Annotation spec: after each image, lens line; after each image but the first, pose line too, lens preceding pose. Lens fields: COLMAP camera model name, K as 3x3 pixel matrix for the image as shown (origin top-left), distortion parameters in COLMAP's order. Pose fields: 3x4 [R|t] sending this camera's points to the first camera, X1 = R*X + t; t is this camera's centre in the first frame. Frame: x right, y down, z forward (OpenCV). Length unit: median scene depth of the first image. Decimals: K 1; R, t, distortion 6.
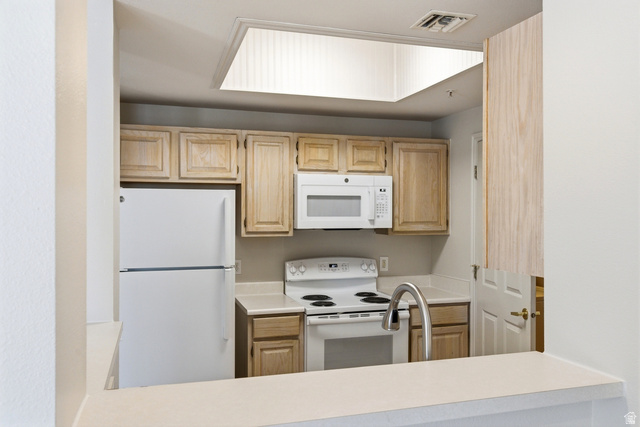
lens RADIAL K [[503.6, 0, 320.0], [0, 503.6, 213.5], [0, 0, 1]] dist [-0.009796, -0.002137]
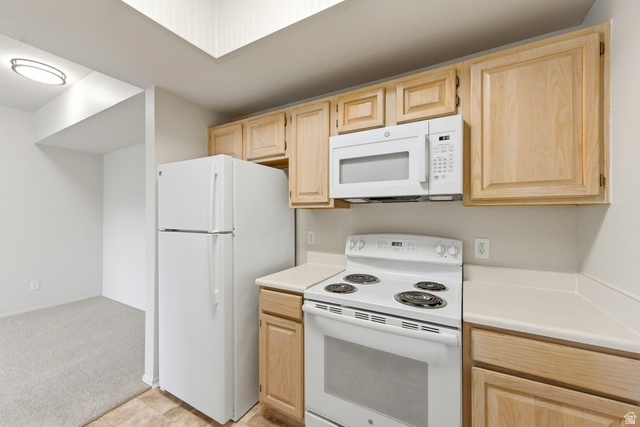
lens RADIAL K [[251.4, 0, 320.0], [0, 251.4, 213.5], [0, 0, 1]] dist [-0.002470, -0.000320]
pose [[0.682068, -0.004526, -0.731275, 0.252298], [0.001885, 0.999988, -0.004431, 0.055337], [0.731287, 0.001644, 0.682068, 0.632045]]
